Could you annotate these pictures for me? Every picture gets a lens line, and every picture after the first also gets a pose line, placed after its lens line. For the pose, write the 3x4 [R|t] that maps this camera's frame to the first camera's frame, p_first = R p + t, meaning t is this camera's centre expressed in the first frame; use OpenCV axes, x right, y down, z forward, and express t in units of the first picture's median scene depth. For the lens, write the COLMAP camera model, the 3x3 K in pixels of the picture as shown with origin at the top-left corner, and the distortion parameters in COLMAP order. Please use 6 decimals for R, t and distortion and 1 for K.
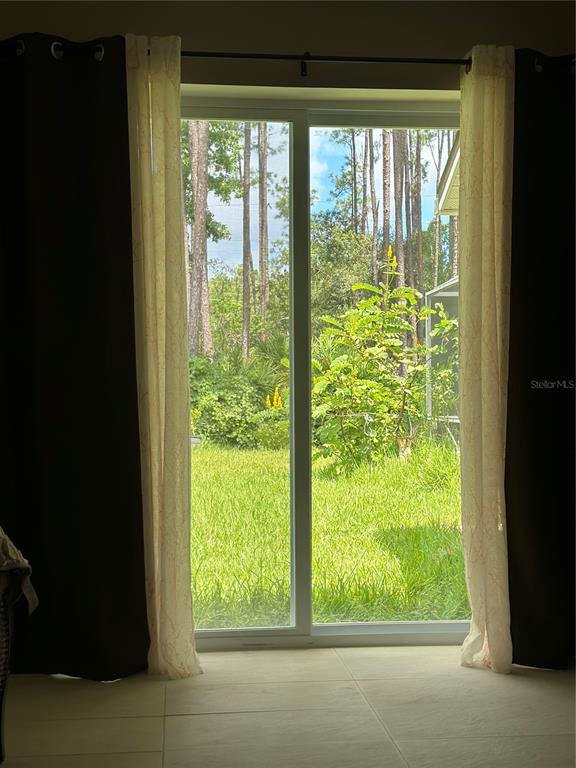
lens RADIAL K [[1076.9, 0, 288.0], [0, 1076.9, 396.5], [0, 0, 1]] dist [0.304067, -1.289615]
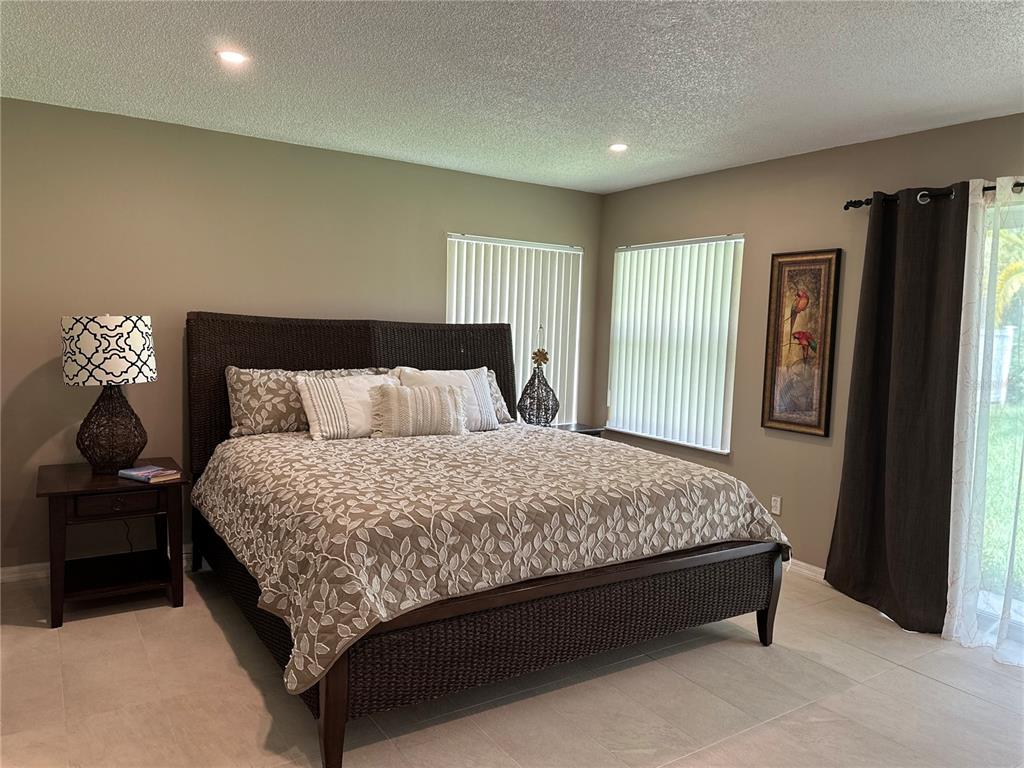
lens RADIAL K [[720.5, 0, 508.8], [0, 720.5, 389.1], [0, 0, 1]] dist [0.153603, -0.254372]
pose [[0.445447, 0.102433, -0.889429, 0.225693], [-0.032056, 0.994621, 0.098493, -0.073564], [0.894734, -0.015362, 0.446335, 0.038006]]
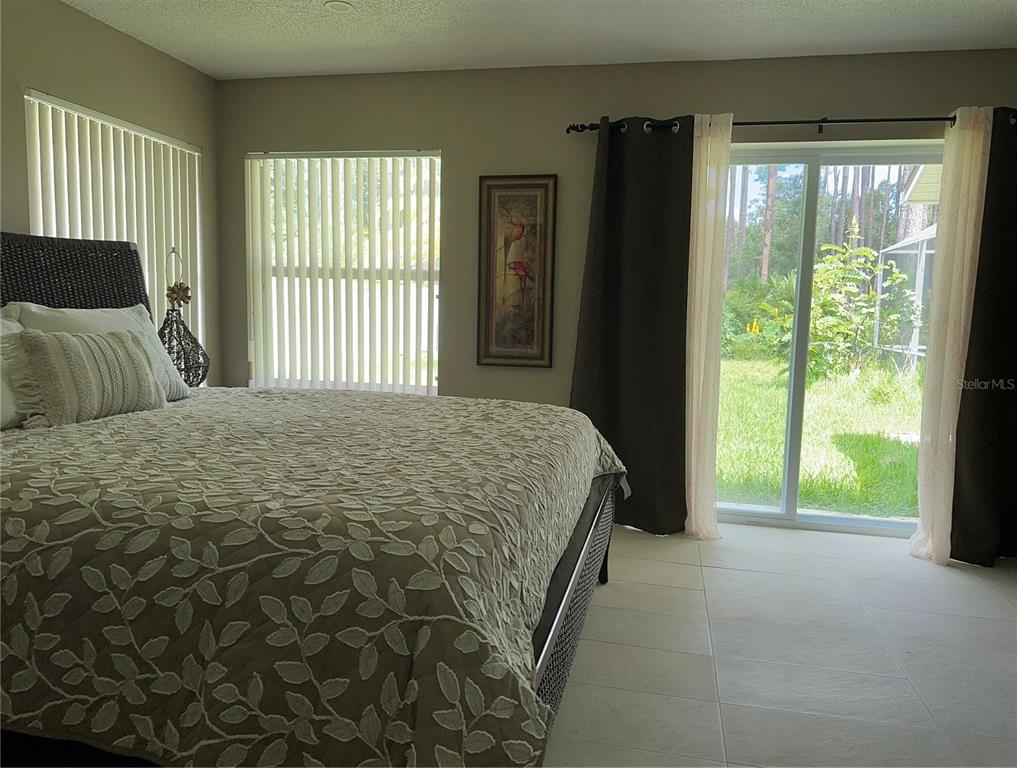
lens RADIAL K [[731.9, 0, 503.6], [0, 731.9, 390.0], [0, 0, 1]] dist [0.109287, -0.154871]
pose [[0.948614, 0.063982, -0.309898, -0.030051], [-0.028885, 0.992765, 0.116549, -0.035629], [0.315113, -0.101609, 0.943599, -0.036920]]
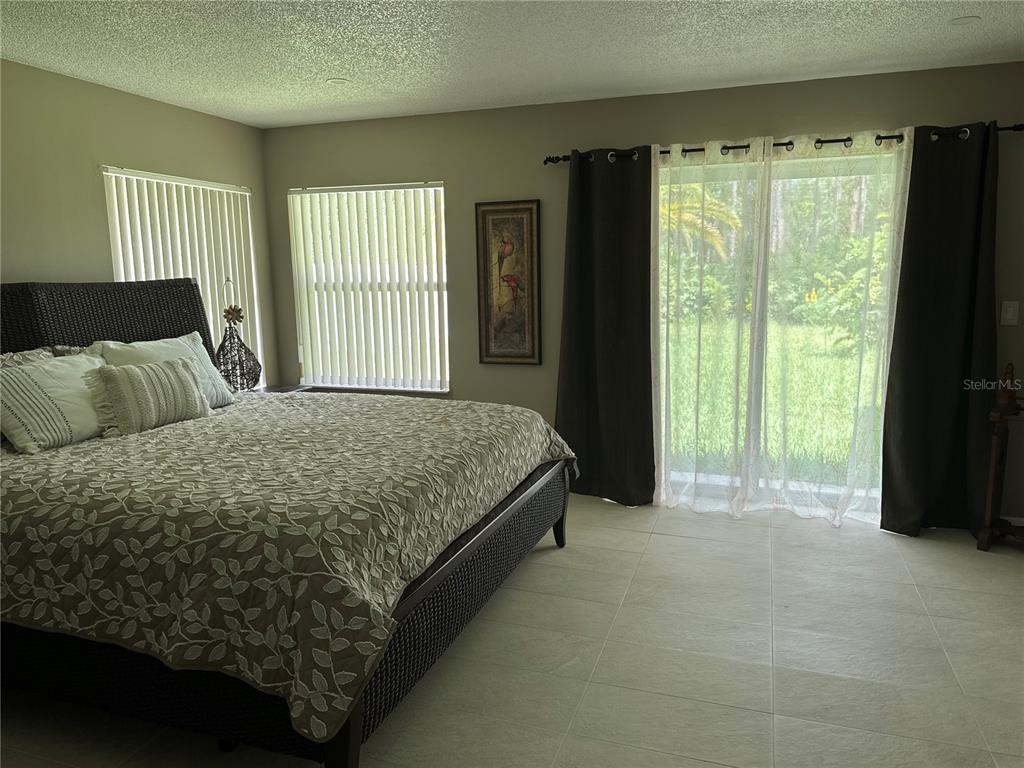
lens RADIAL K [[720.5, 0, 508.8], [0, 720.5, 389.1], [0, 0, 1]] dist [0.153603, -0.254372]
pose [[0.902235, 0.062993, -0.426619, 0.084537], [0.009969, 0.985963, 0.166665, -0.075905], [0.431129, -0.154624, 0.888943, -0.087243]]
